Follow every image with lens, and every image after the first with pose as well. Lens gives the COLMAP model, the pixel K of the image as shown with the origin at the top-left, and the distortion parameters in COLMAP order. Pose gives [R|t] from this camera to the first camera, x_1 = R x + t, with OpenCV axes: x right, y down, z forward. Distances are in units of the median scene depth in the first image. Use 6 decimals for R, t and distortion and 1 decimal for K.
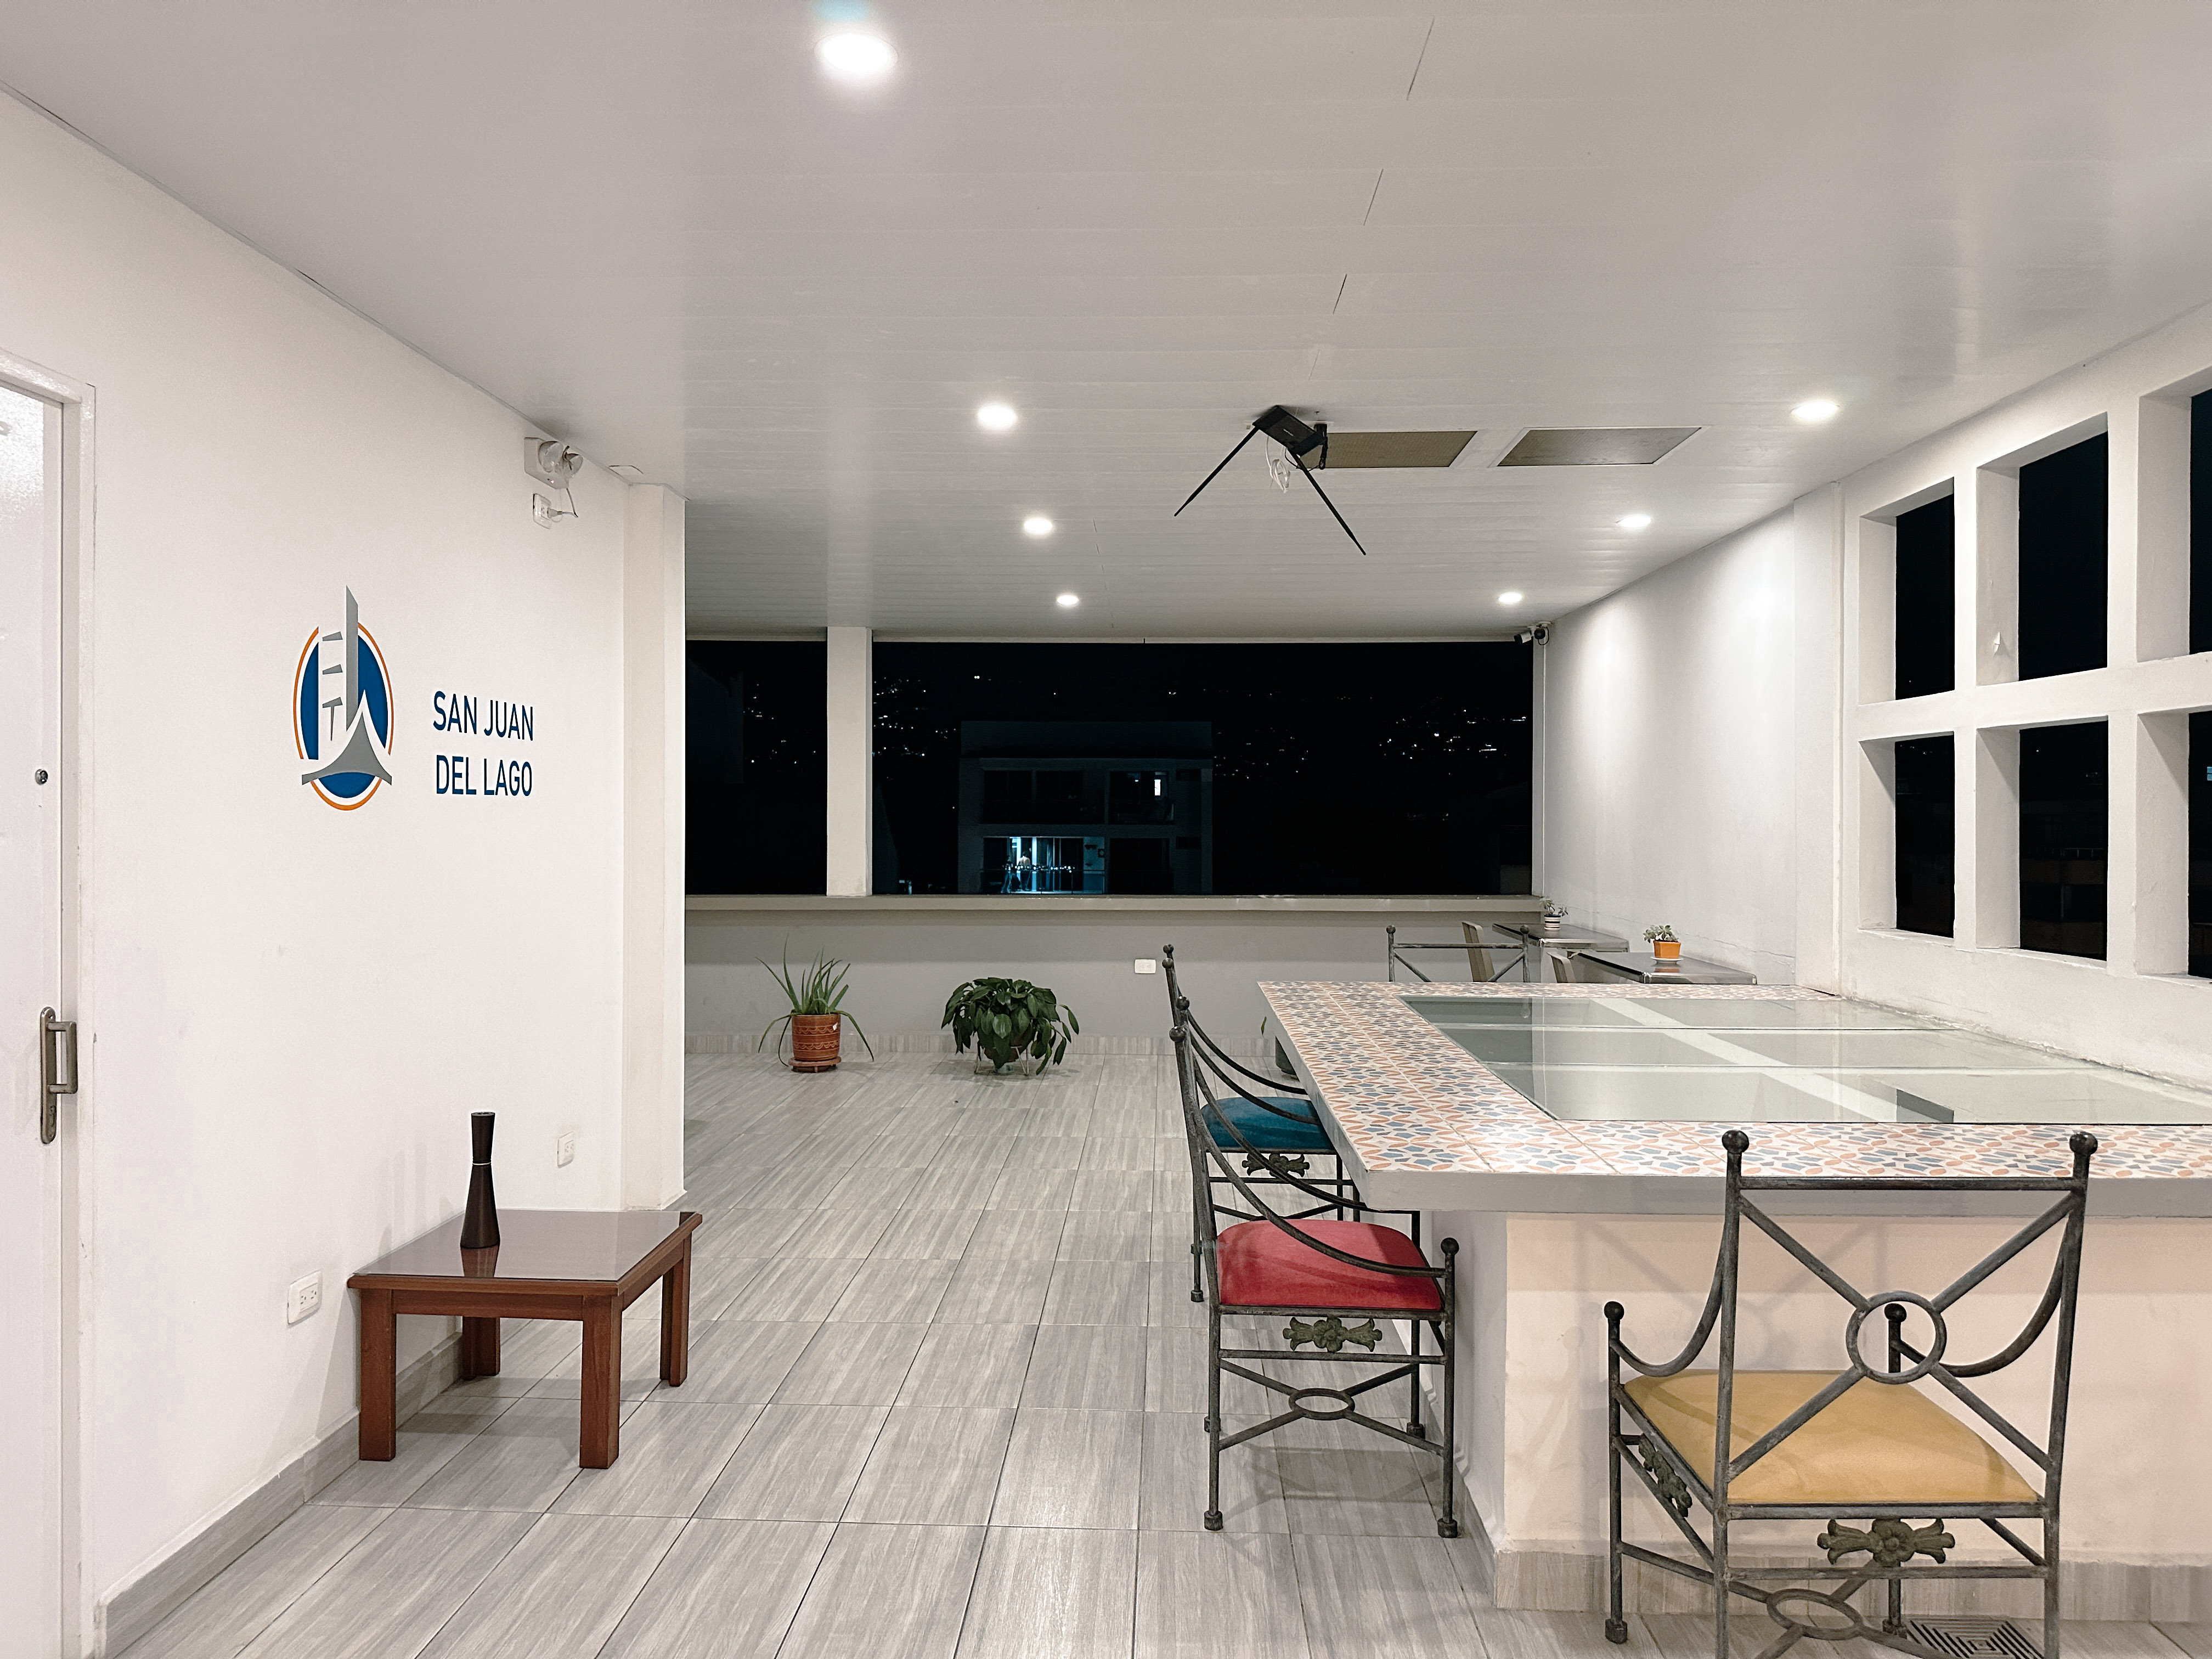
lens RADIAL K [[1541.6, 0, 1108.0], [0, 1541.6, 822.0], [0, 0, 1]] dist [0.011394, -0.003922]
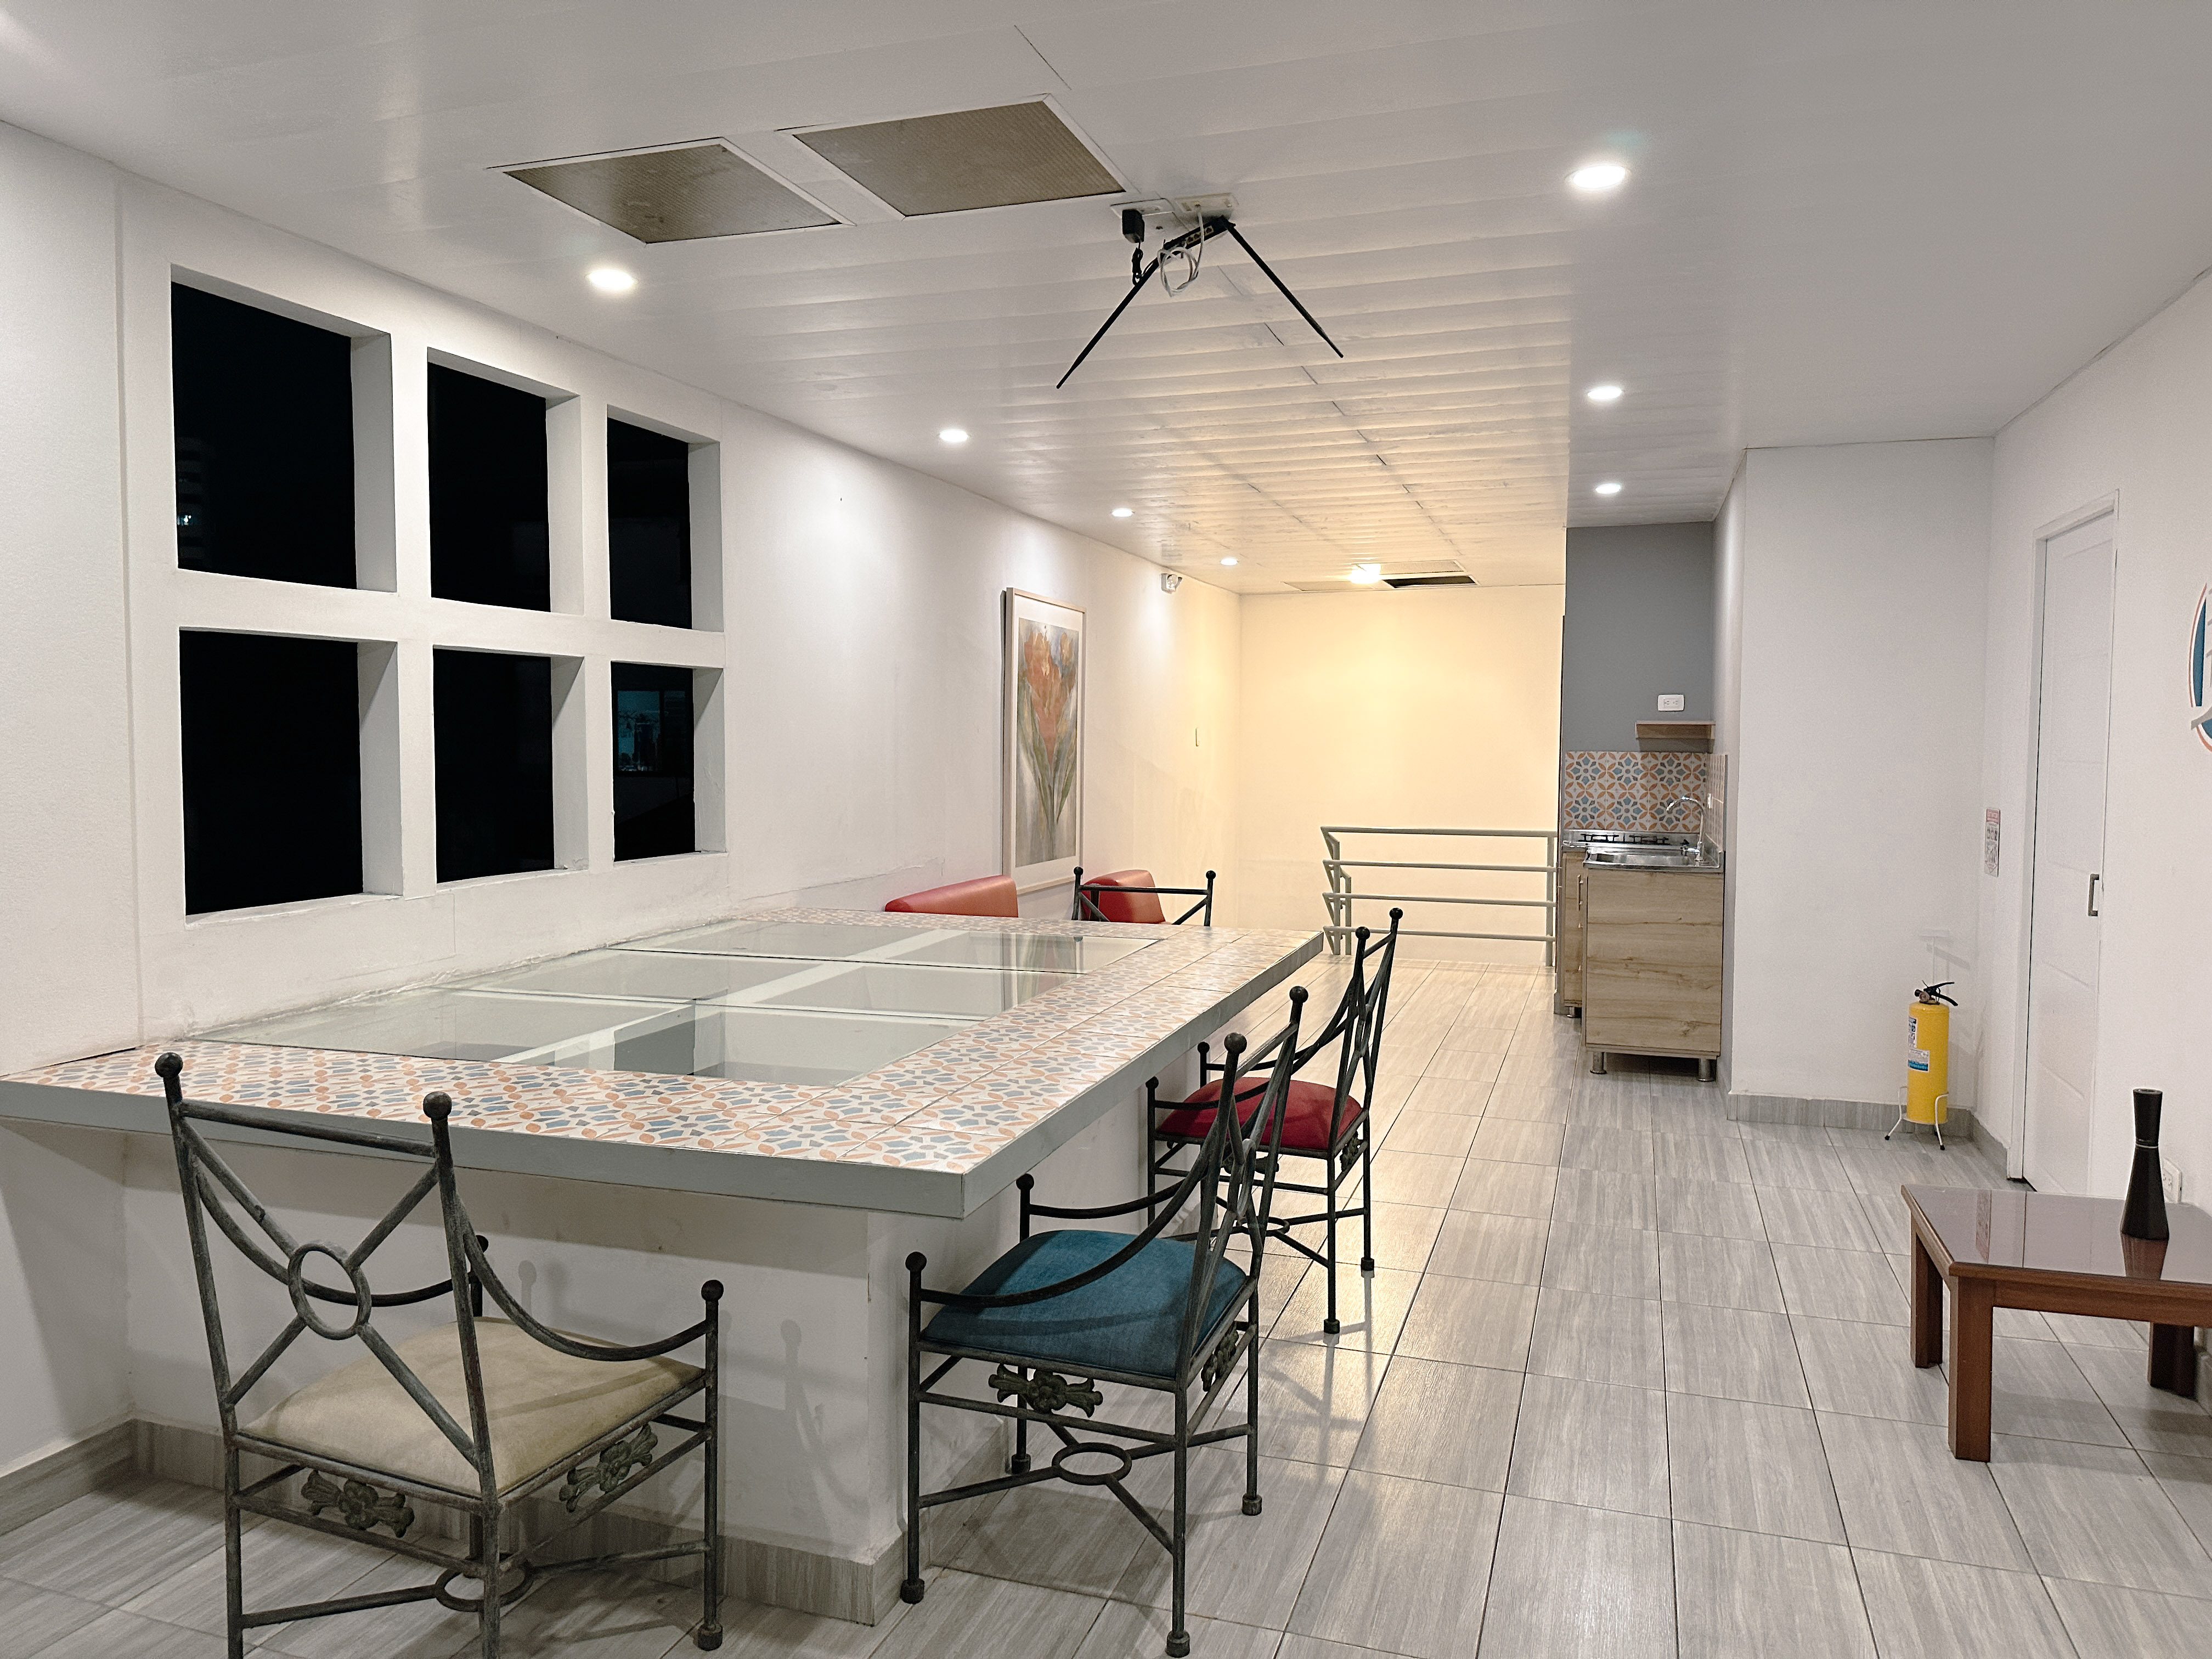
lens RADIAL K [[1541.6, 0, 1106.0], [0, 1541.6, 818.4], [0, 0, 1]] dist [0.011394, -0.003922]
pose [[-0.958757, -0.023739, 0.283233, -0.072809], [-0.005724, 0.997917, 0.064263, -0.023900], [-0.284169, 0.059991, -0.956896, 1.989855]]
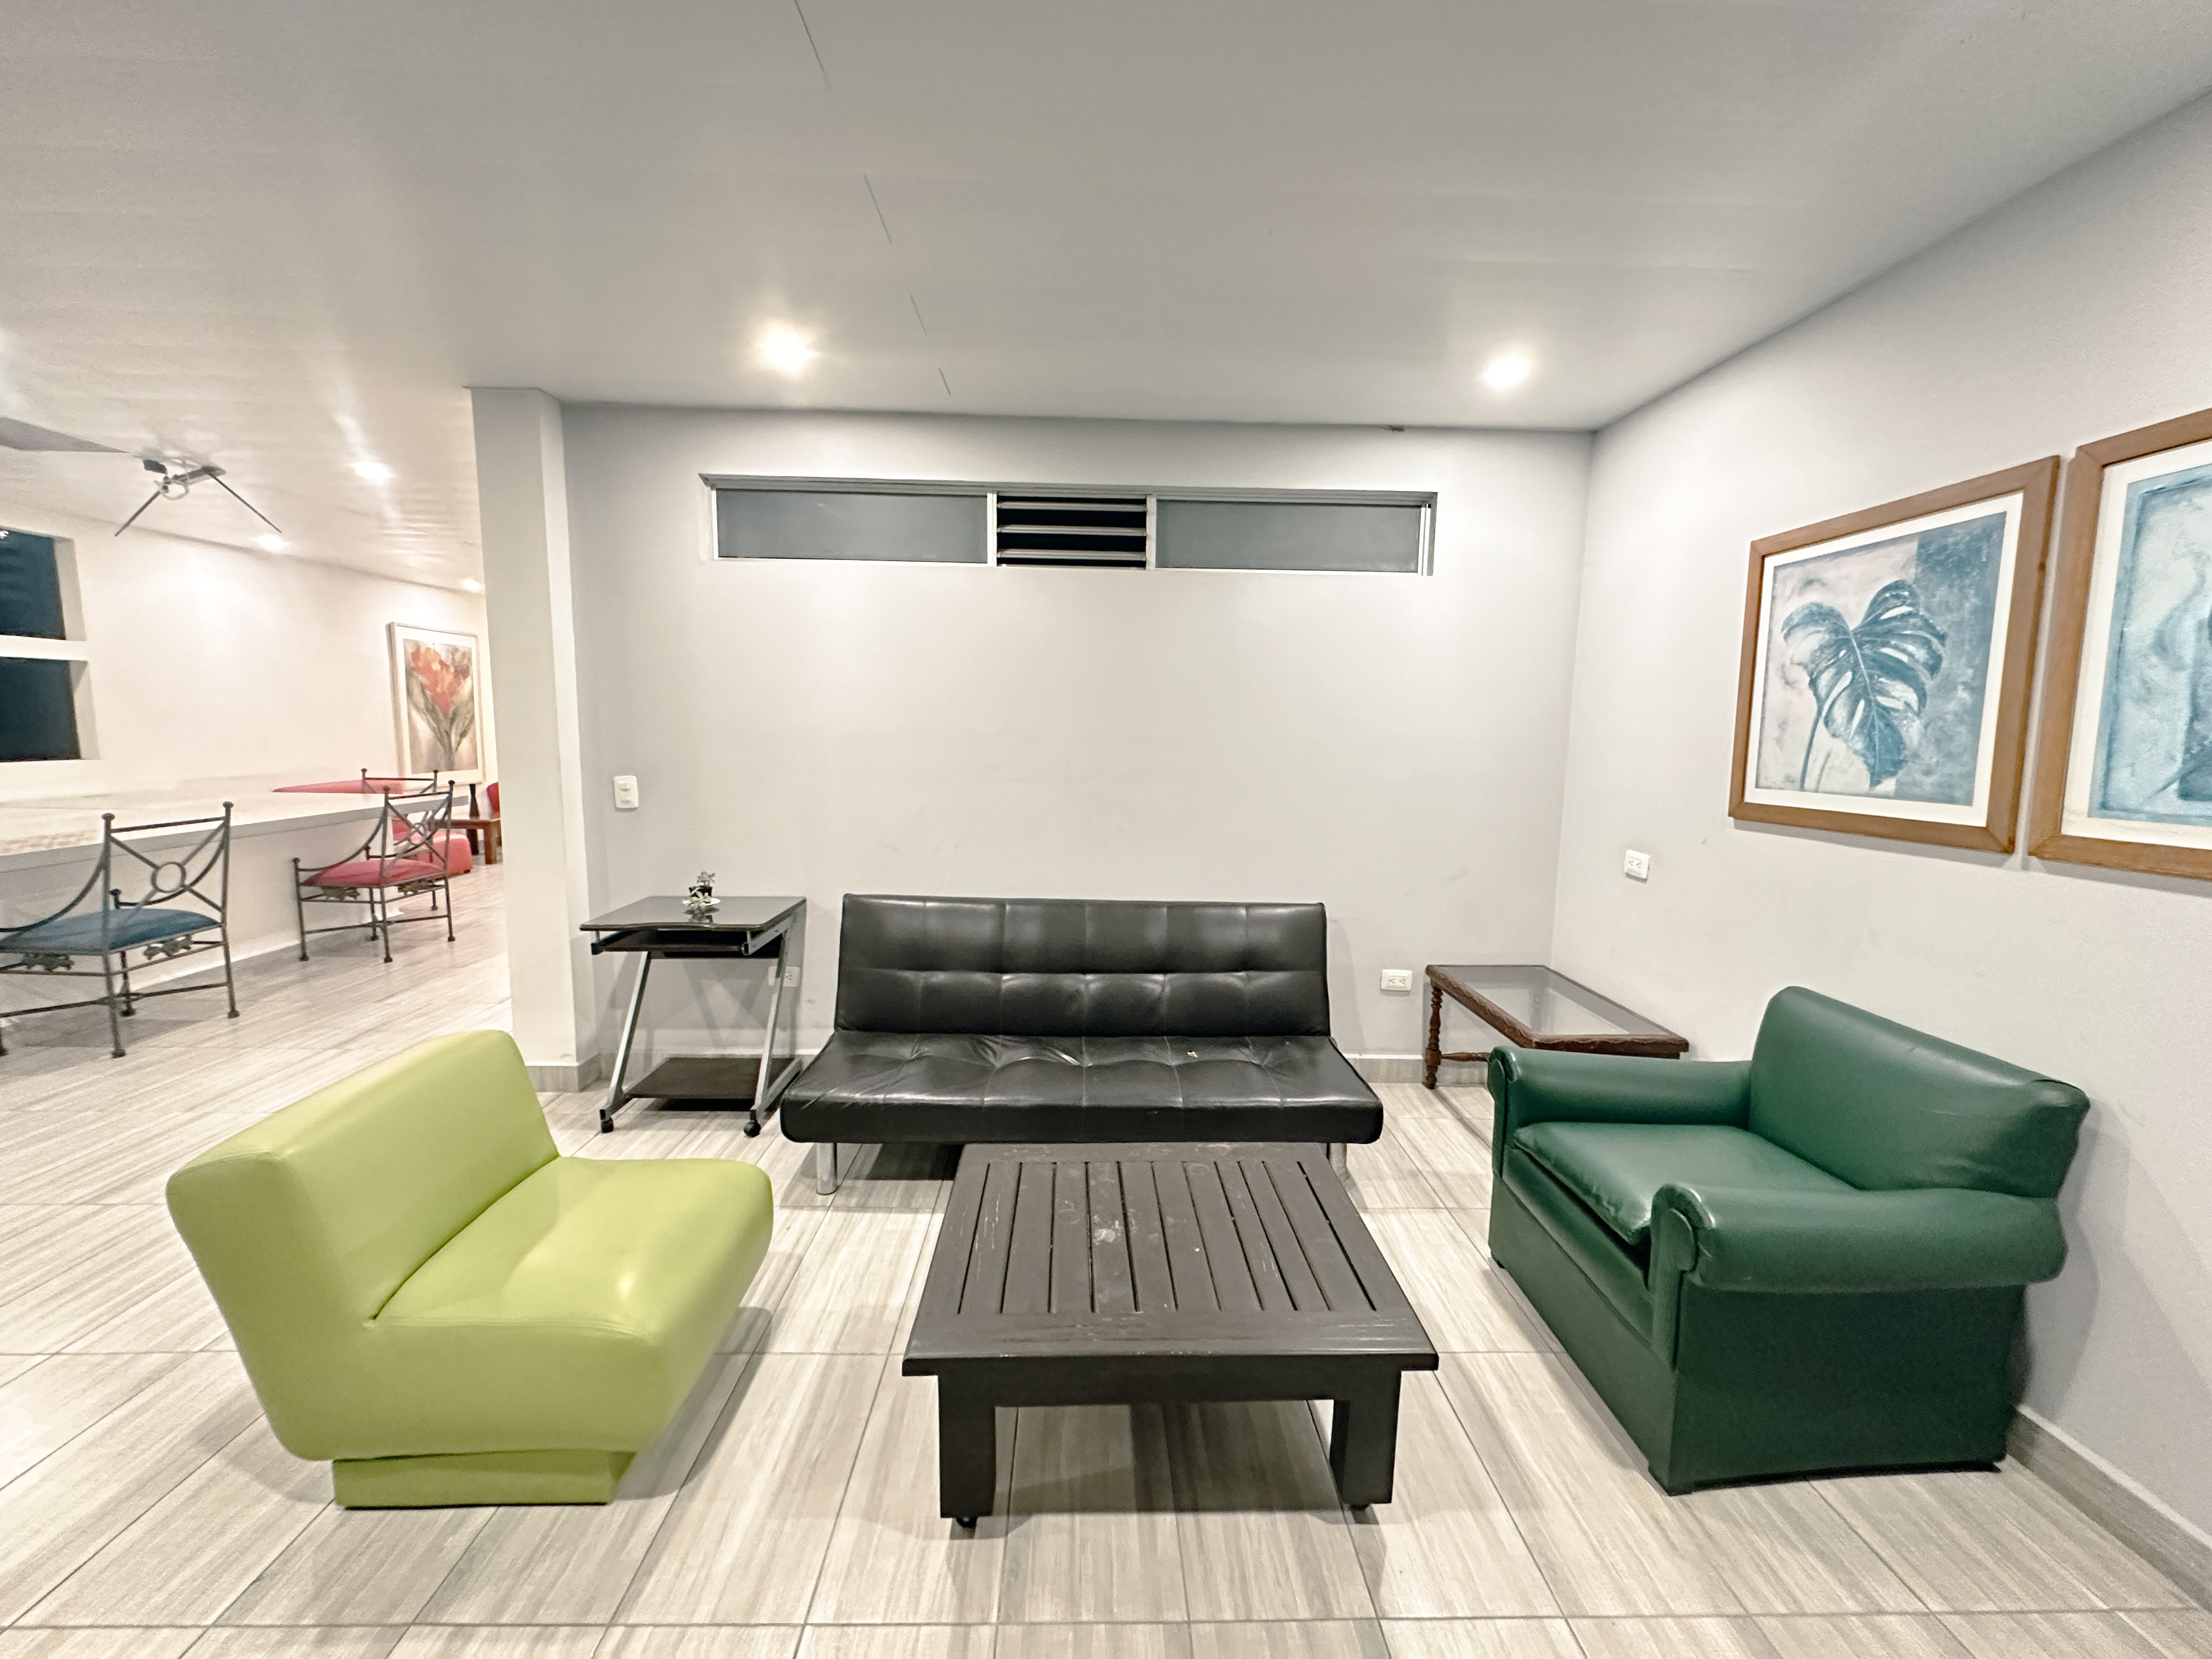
lens RADIAL K [[883.2, 0, 1102.0], [0, 883.2, 827.8], [0, 0, 1]] dist [-0.000867, -0.000012]
pose [[-0.997990, -0.012775, -0.062073, -0.811697], [-0.021190, 0.990362, 0.136873, -0.029003], [0.059726, 0.137913, -0.988642, 2.304508]]
